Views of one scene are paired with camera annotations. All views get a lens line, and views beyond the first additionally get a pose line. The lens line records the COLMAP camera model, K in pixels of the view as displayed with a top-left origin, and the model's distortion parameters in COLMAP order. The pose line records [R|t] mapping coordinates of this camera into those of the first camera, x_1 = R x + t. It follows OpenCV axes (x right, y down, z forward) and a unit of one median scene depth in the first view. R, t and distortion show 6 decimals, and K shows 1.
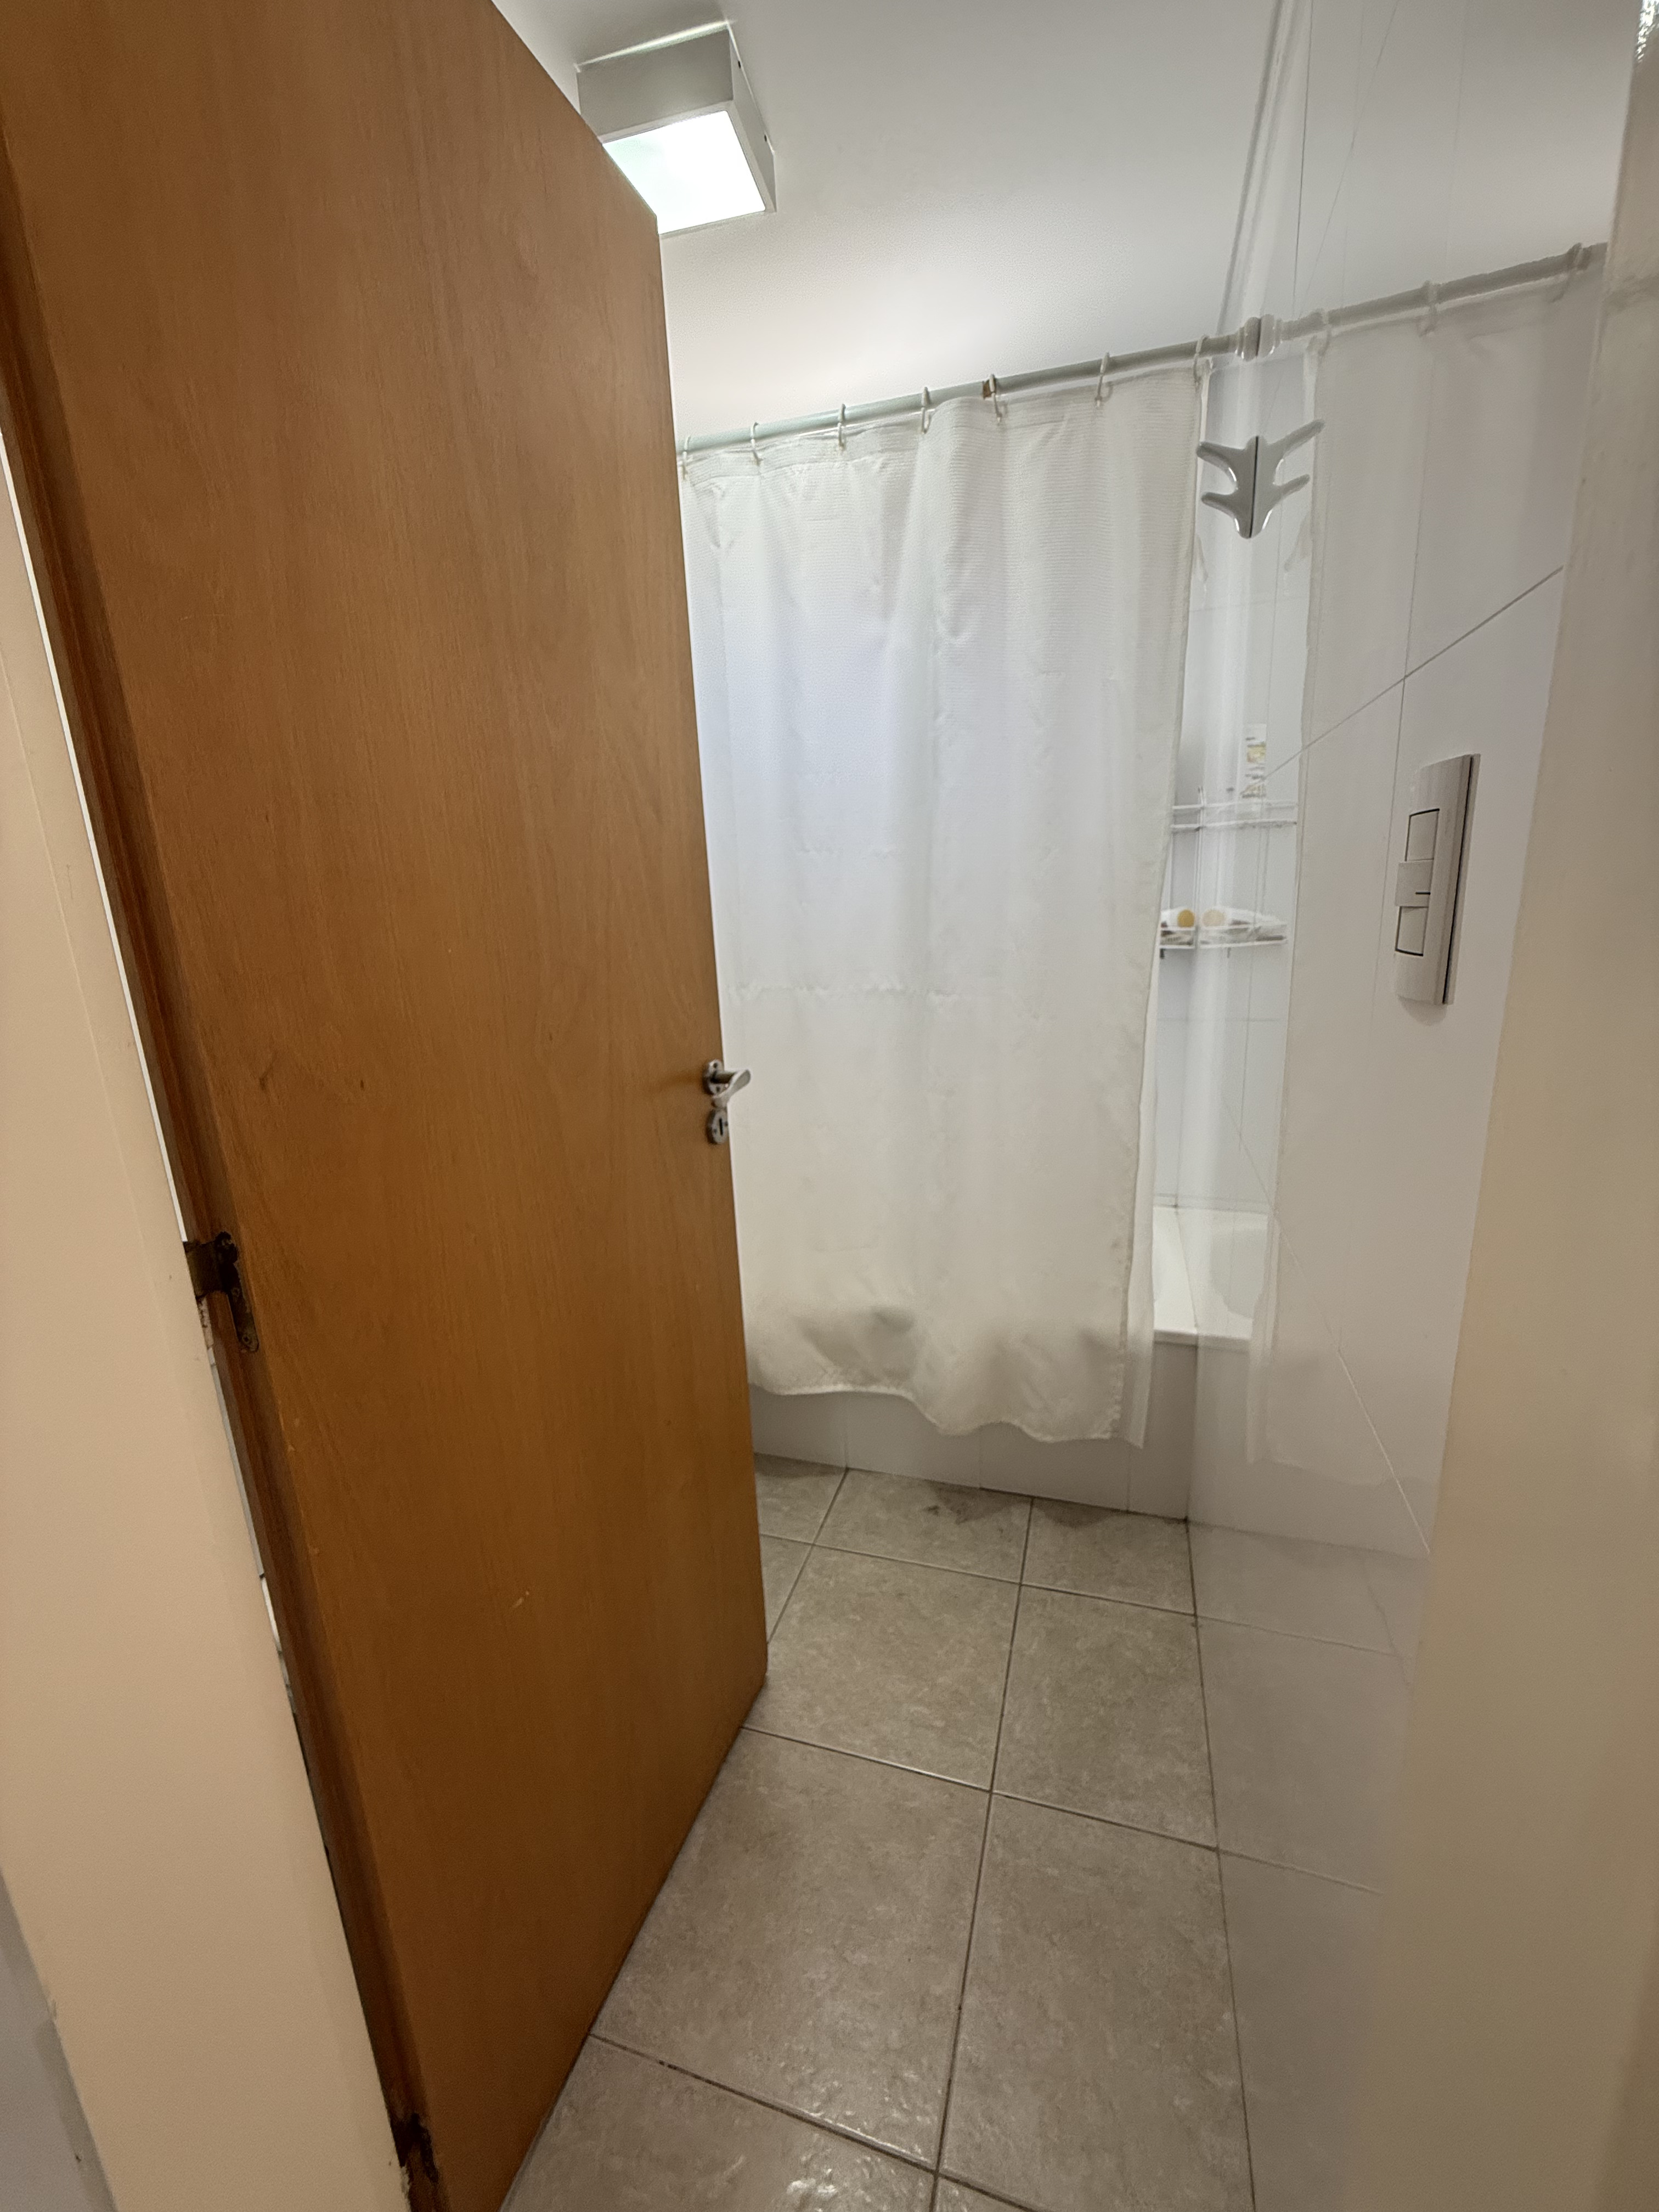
lens RADIAL K [[886.1, 0, 834.3], [0, 886.1, 1106.3], [0, 0, 1]] dist [0.000867, -0.000386]
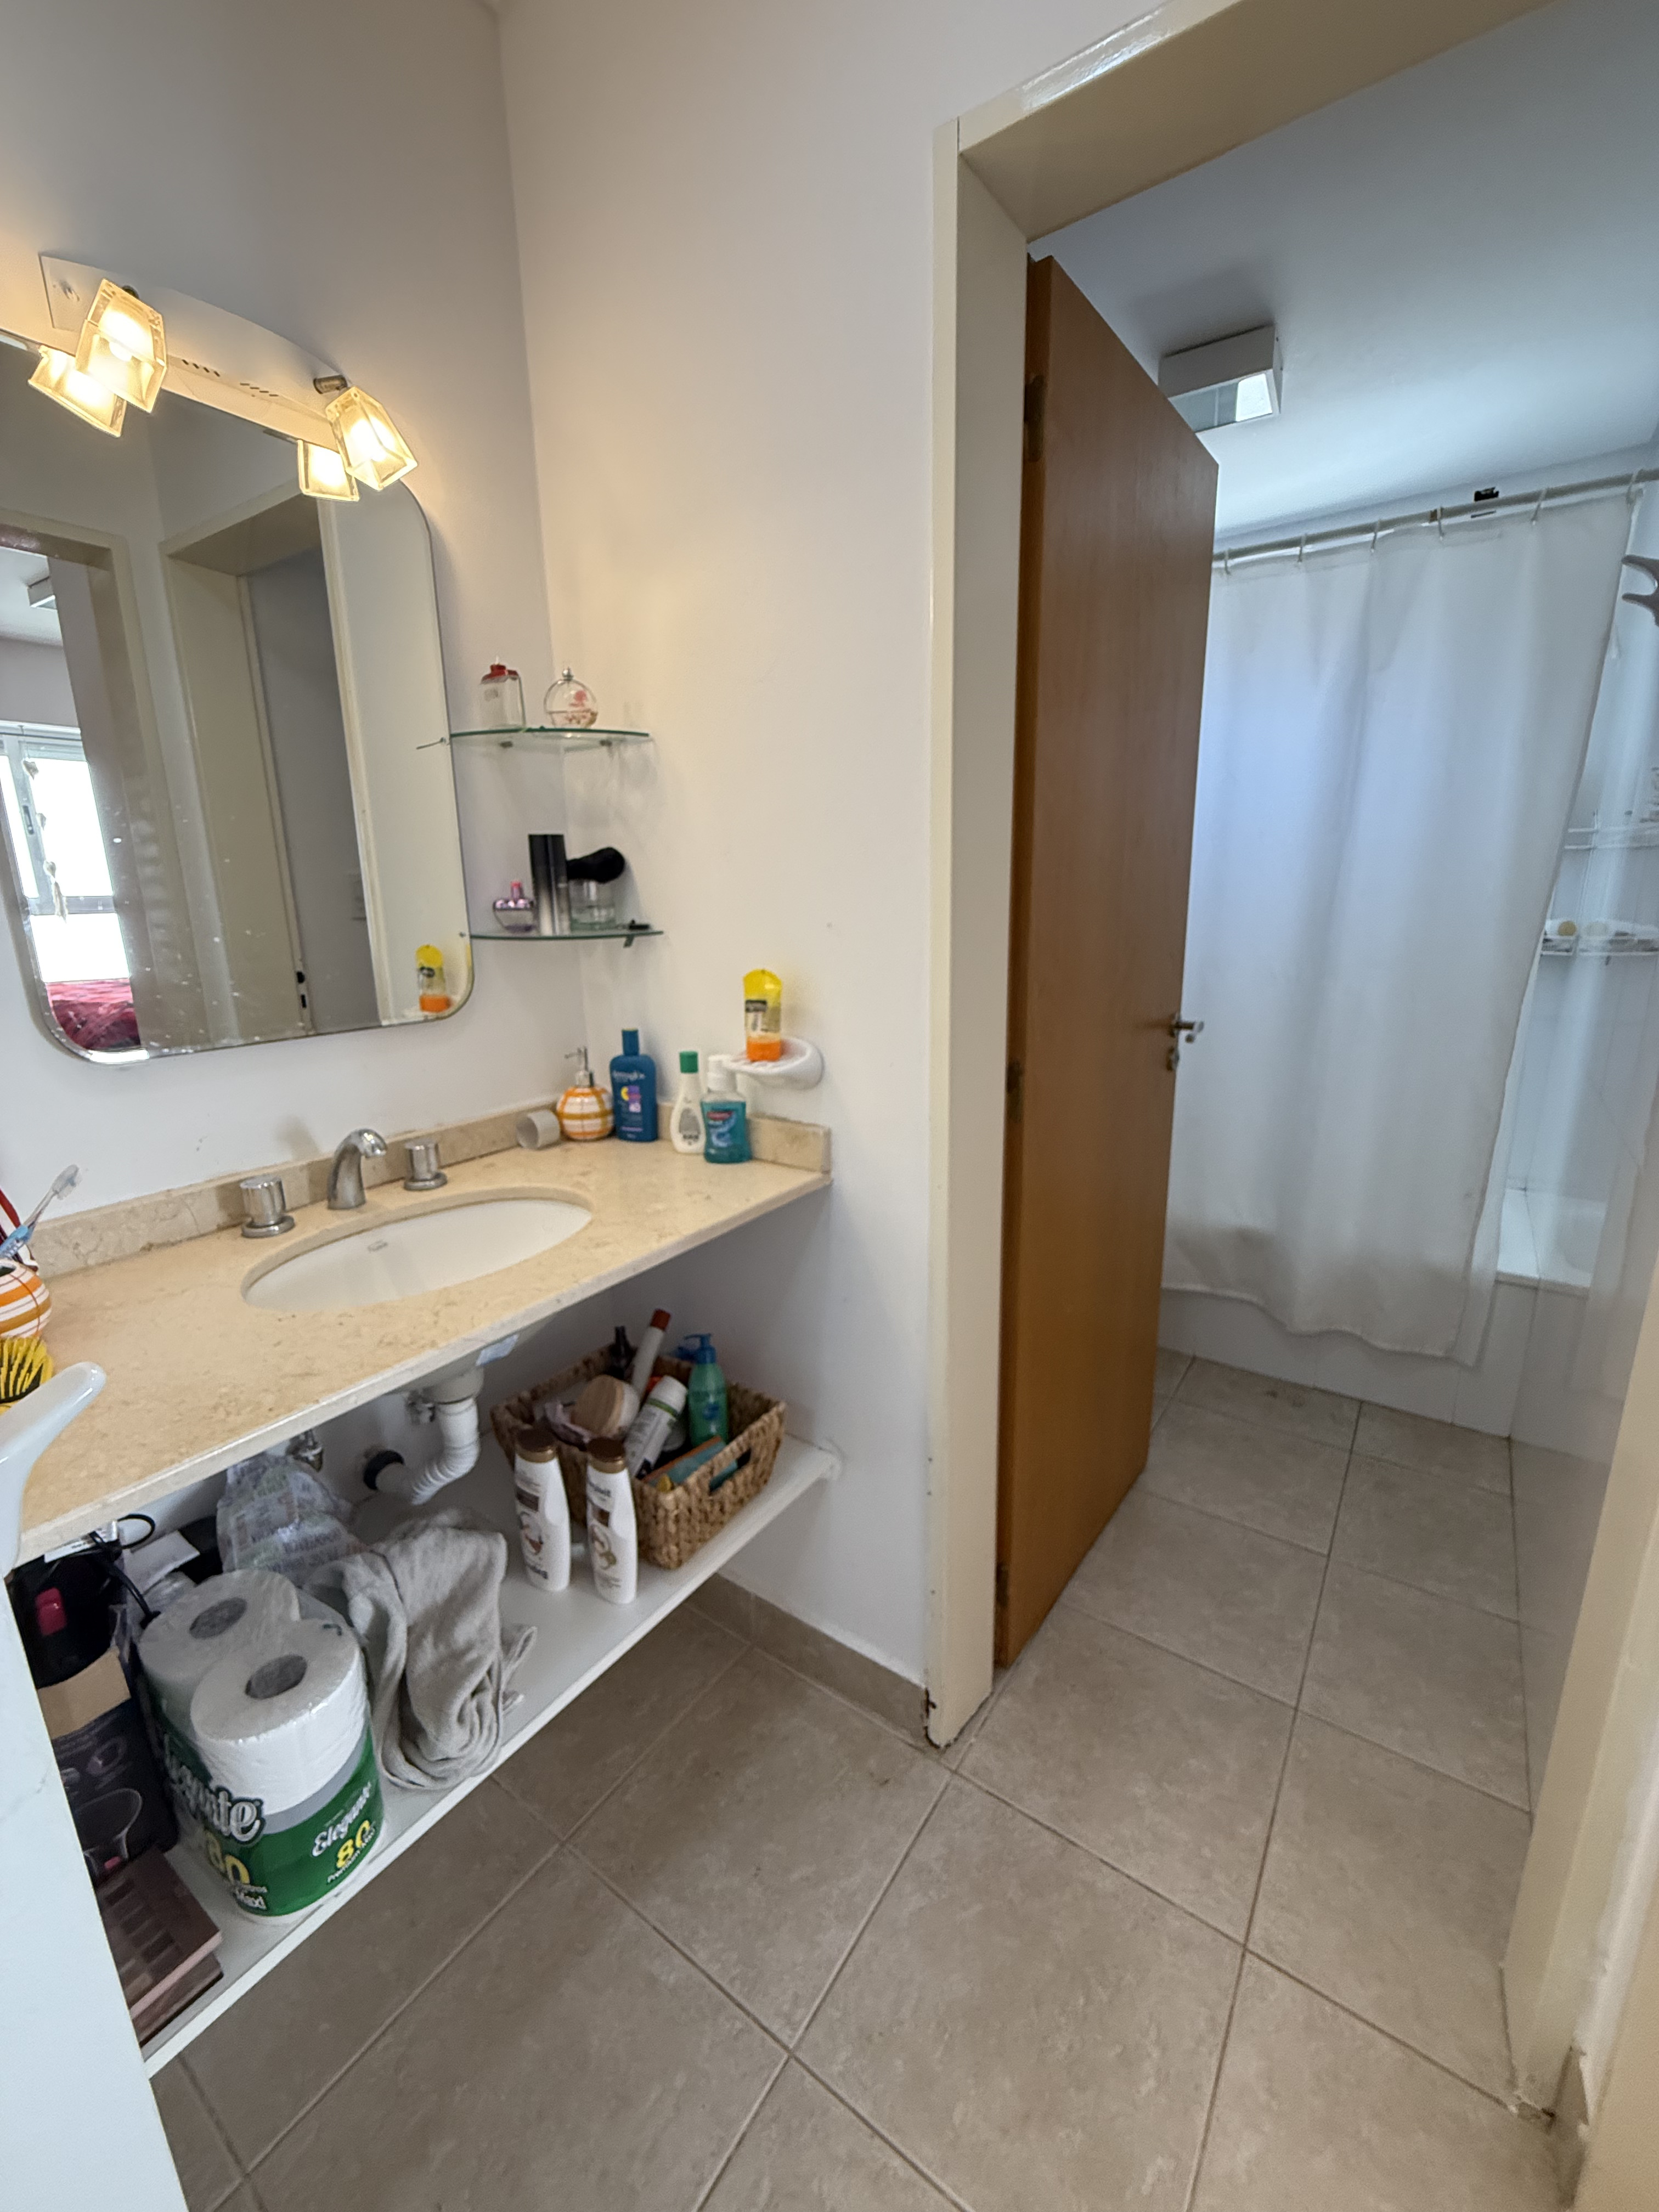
lens RADIAL K [[886.1, 0, 834.4], [0, 886.1, 1106.9], [0, 0, 1]] dist [0.000867, -0.000386]
pose [[0.953652, 0.096973, -0.284860, -0.177318], [-0.093079, 0.995287, 0.027209, 0.083874], [0.286156, 0.000566, 0.958183, -0.415162]]
